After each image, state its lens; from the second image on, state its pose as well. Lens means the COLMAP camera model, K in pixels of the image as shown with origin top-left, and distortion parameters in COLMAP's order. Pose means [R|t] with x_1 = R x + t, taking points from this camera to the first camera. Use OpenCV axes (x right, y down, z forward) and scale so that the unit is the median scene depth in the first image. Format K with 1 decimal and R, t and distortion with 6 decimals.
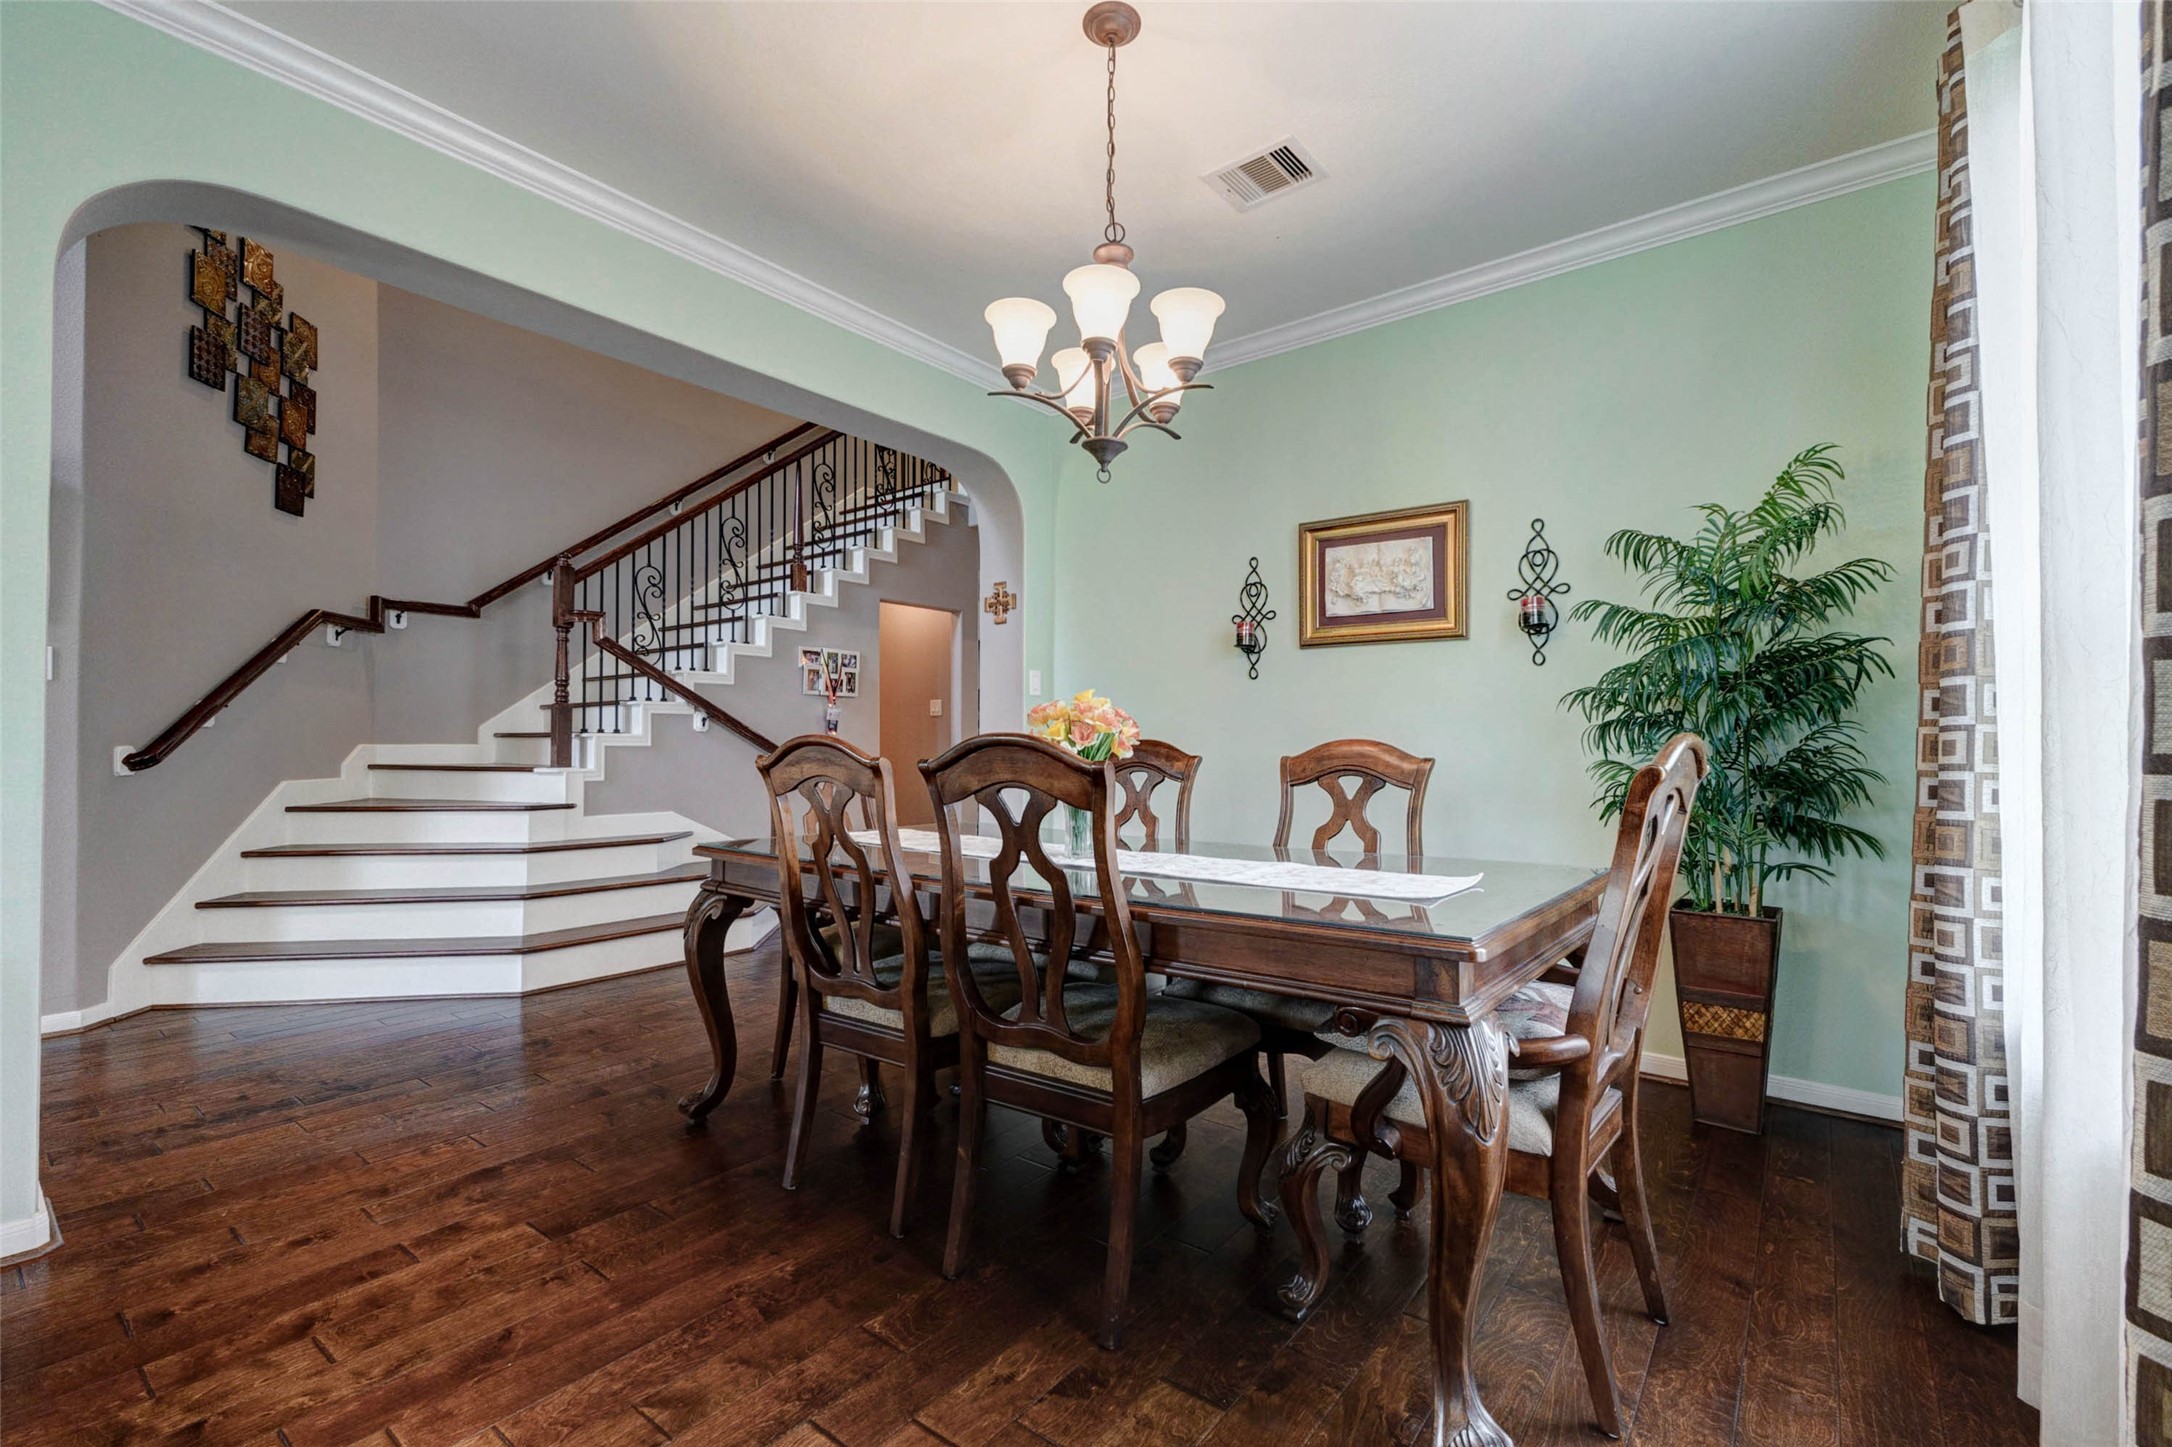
lens RADIAL K [[930.8, 0, 1086.0], [0, 930.8, 723.5], [0, 0, 1]] dist [-0.015359, -0.000762]
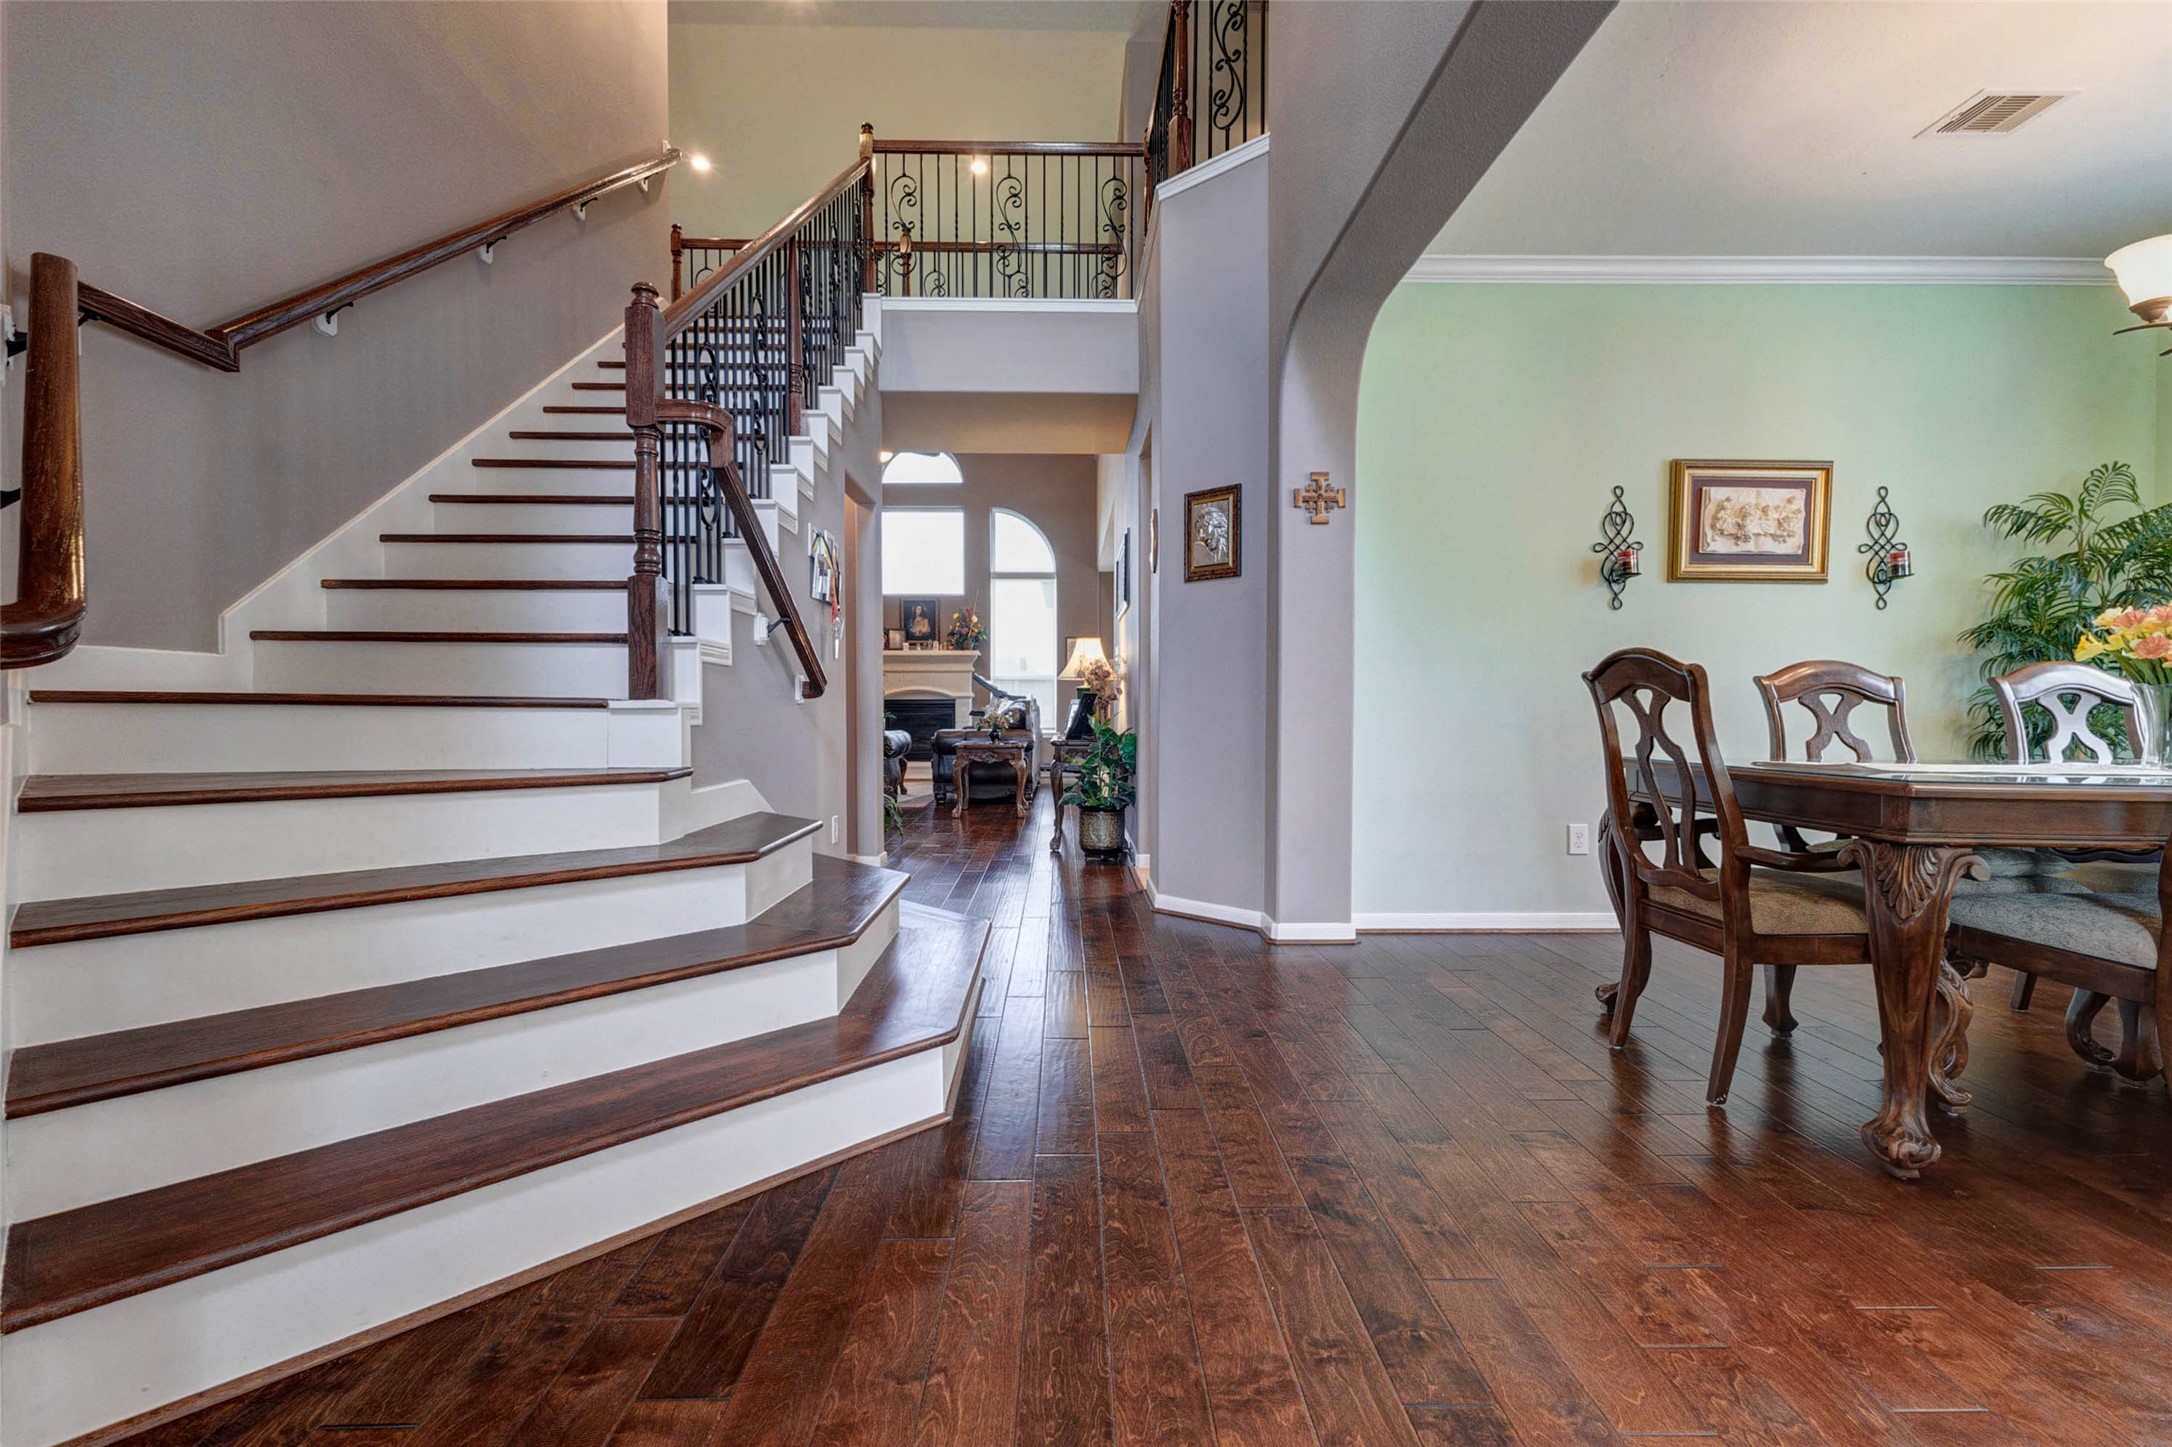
lens RADIAL K [[947.3, 0, 1089.5], [0, 947.3, 720.6], [0, 0, 1]] dist [0.009376, -0.000361]
pose [[0.789403, -0.009812, 0.613797, -0.956107], [-0.019082, 0.998997, 0.040512, 0.045431], [-0.613579, -0.043692, 0.788424, 0.566456]]
